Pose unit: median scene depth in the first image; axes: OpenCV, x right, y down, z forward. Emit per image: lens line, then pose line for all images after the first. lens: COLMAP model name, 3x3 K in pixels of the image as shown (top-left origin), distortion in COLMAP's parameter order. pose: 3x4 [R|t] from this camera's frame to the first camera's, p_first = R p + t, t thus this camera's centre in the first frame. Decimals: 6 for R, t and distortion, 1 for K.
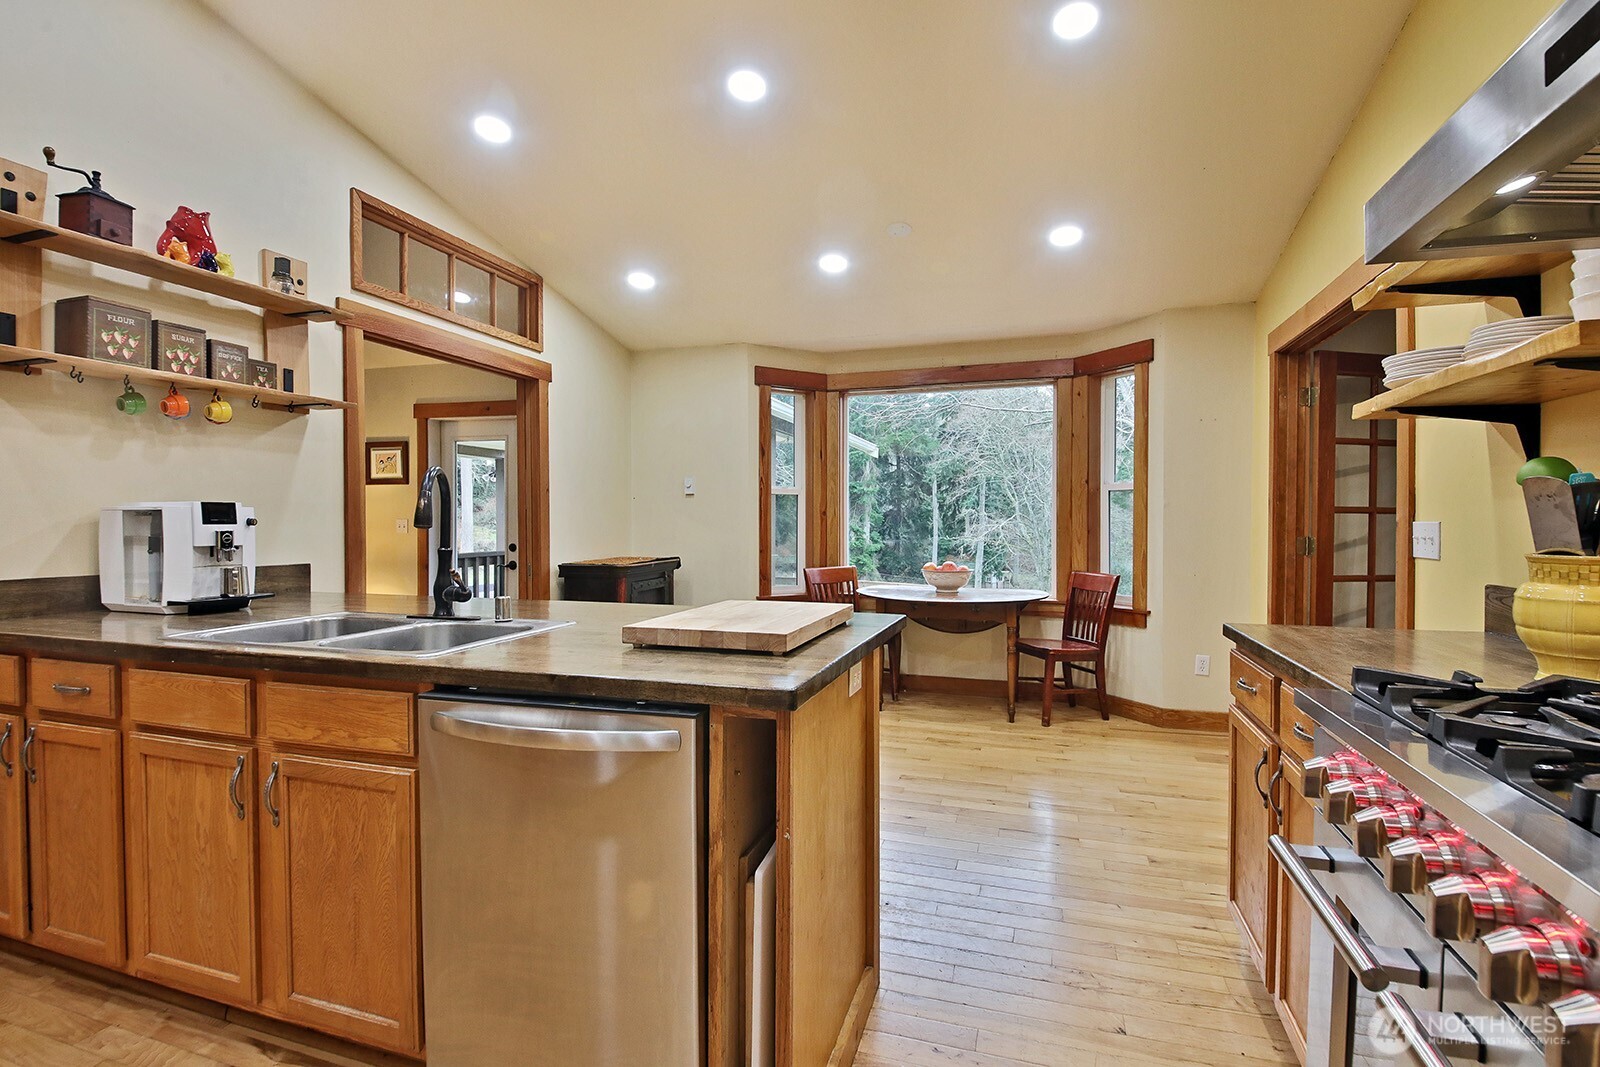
lens RADIAL K [[761.9, 0, 800.0], [0, 761.9, 533.5], [0, 0, 1]] dist [-0.023403, -0.000322]
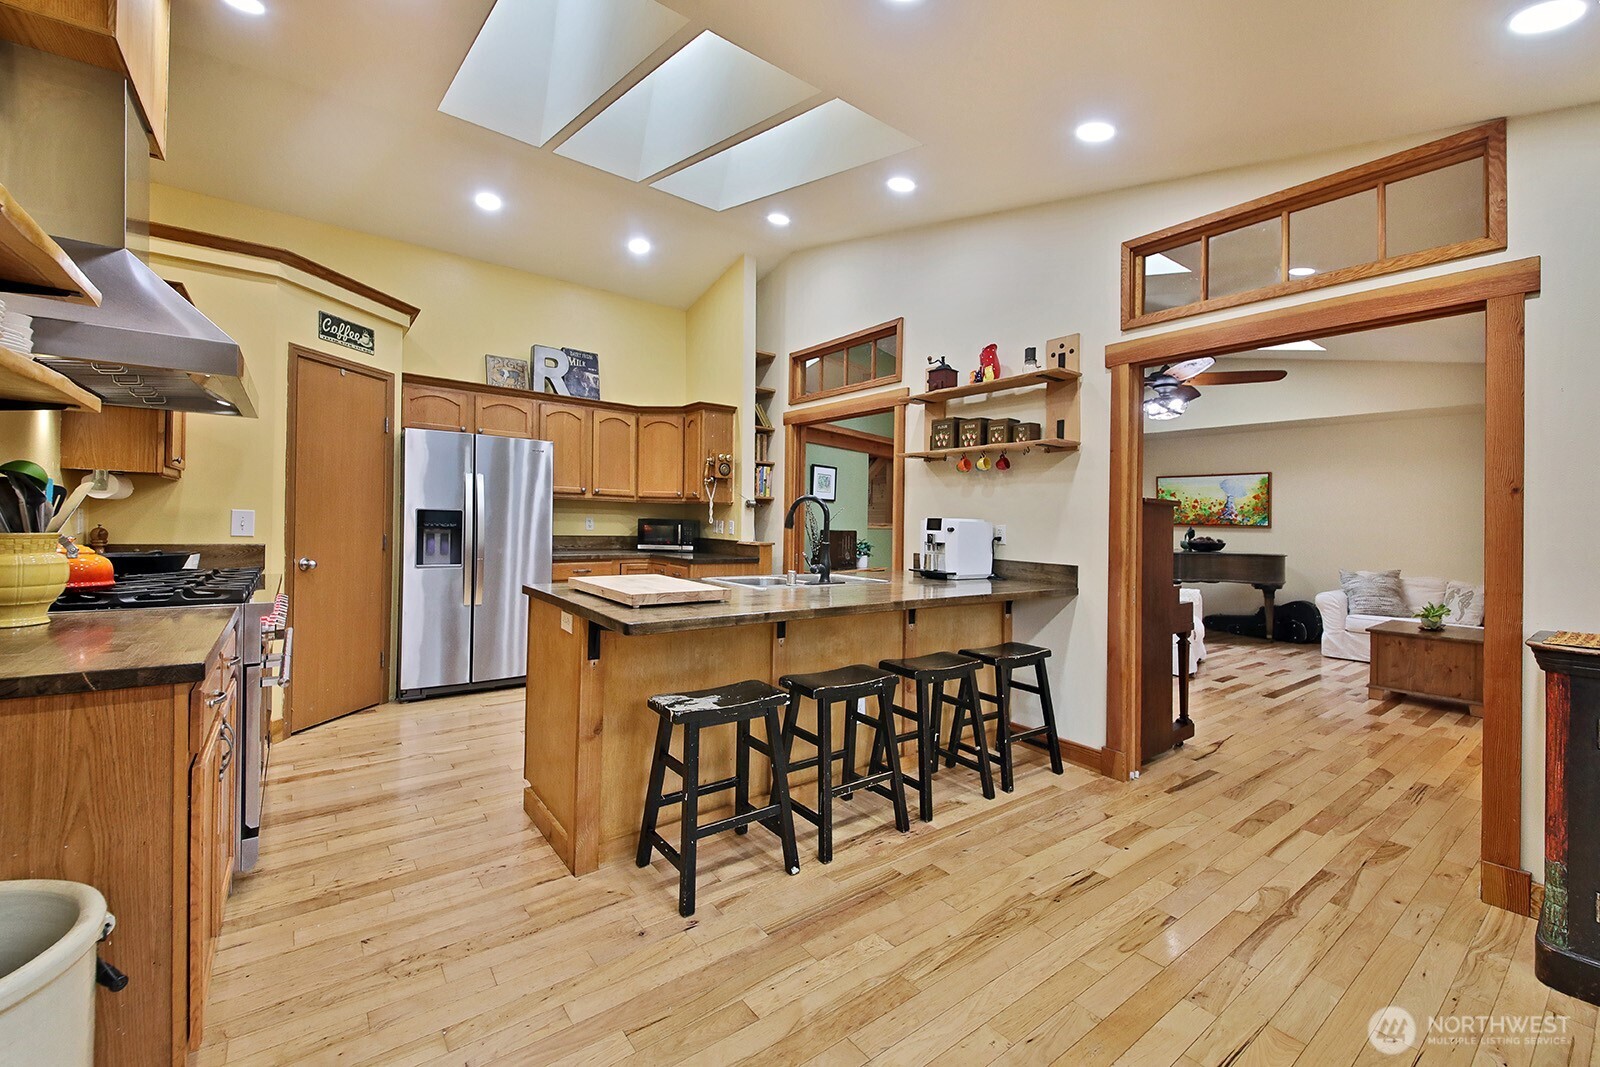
lens RADIAL K [[656.8, 0, 815.1], [0, 656.8, 518.5], [0, 0, 1]] dist [0.000679, 0.000009]
pose [[-0.570569, -0.016889, -0.821076, 0.319483], [-0.036297, 0.999330, 0.004668, -0.017712], [0.820447, 0.032466, -0.570799, 0.773881]]
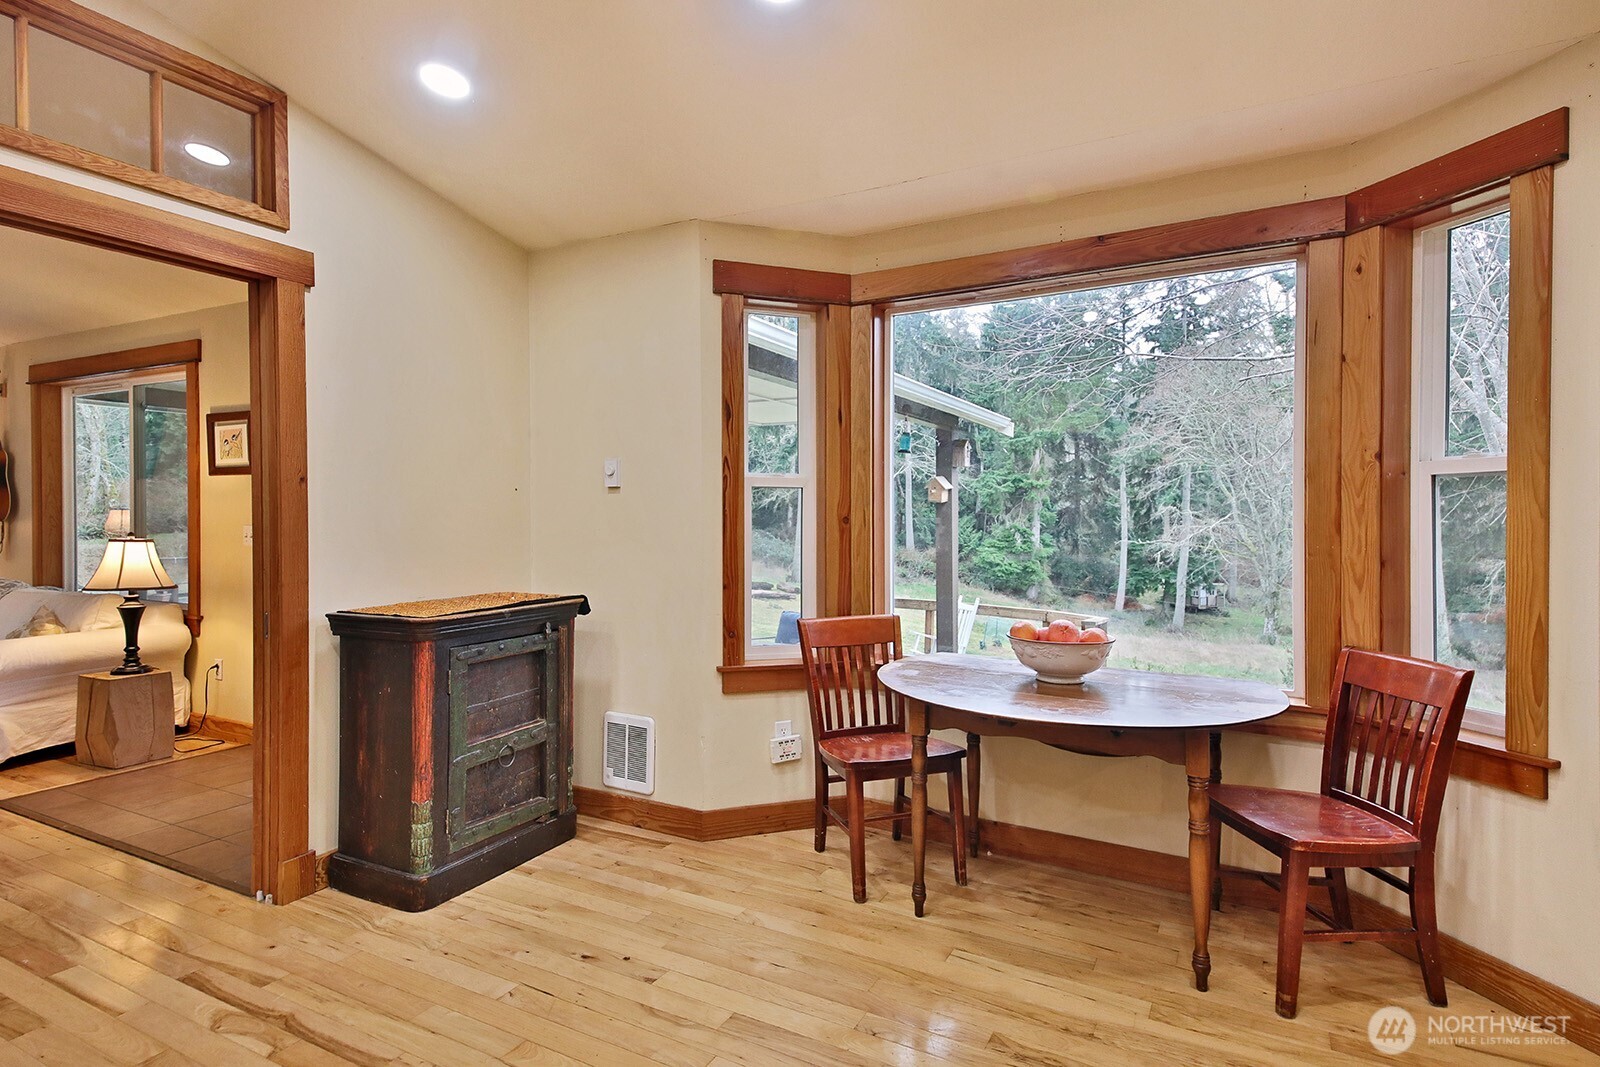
lens RADIAL K [[844.1, 0, 796.5], [0, 844.1, 518.2], [0, 0, 1]] dist [0.056921, -0.032845]
pose [[0.980859, 0.002659, -0.194703, 0.126838], [-0.006100, 0.999836, -0.017078, -0.018121], [0.194626, 0.017939, 0.980714, 0.400846]]
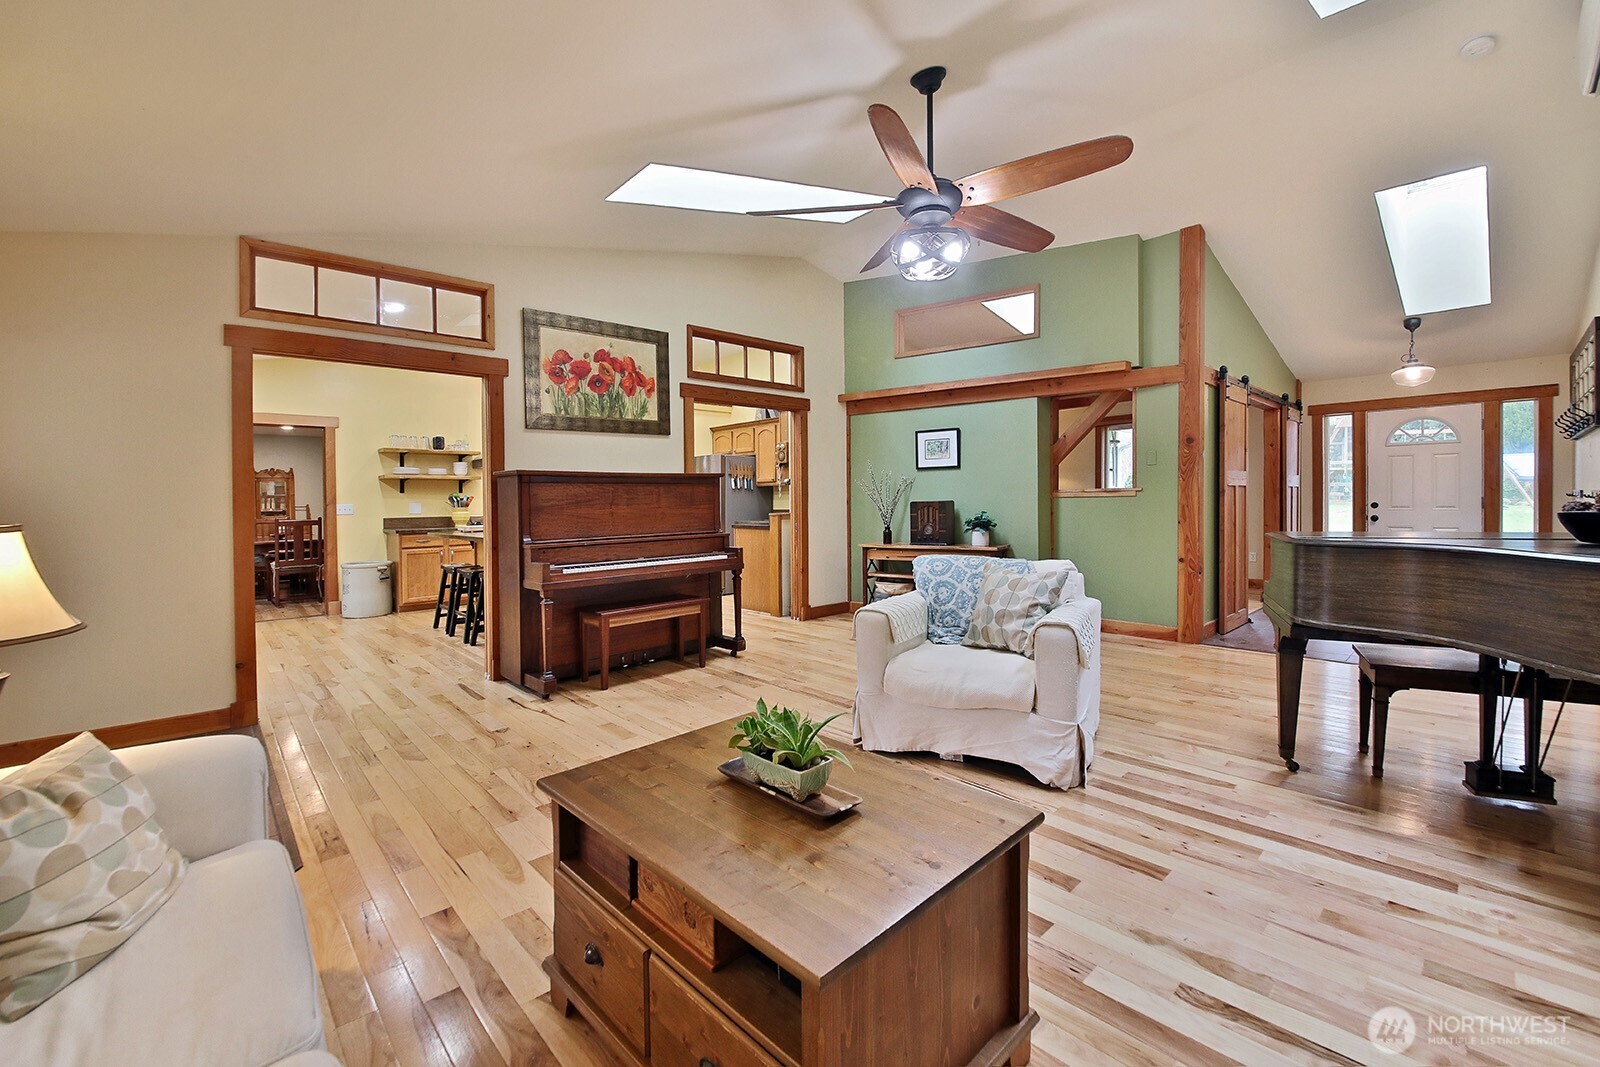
lens RADIAL K [[656.8, 0, 815.1], [0, 656.8, 518.5], [0, 0, 1]] dist [0.000679, 0.000009]
pose [[-0.879944, 0.007193, 0.475023, -1.182767], [0.030447, 0.998684, 0.041279, -0.012208], [-0.474101, 0.050786, -0.879005, 1.224833]]
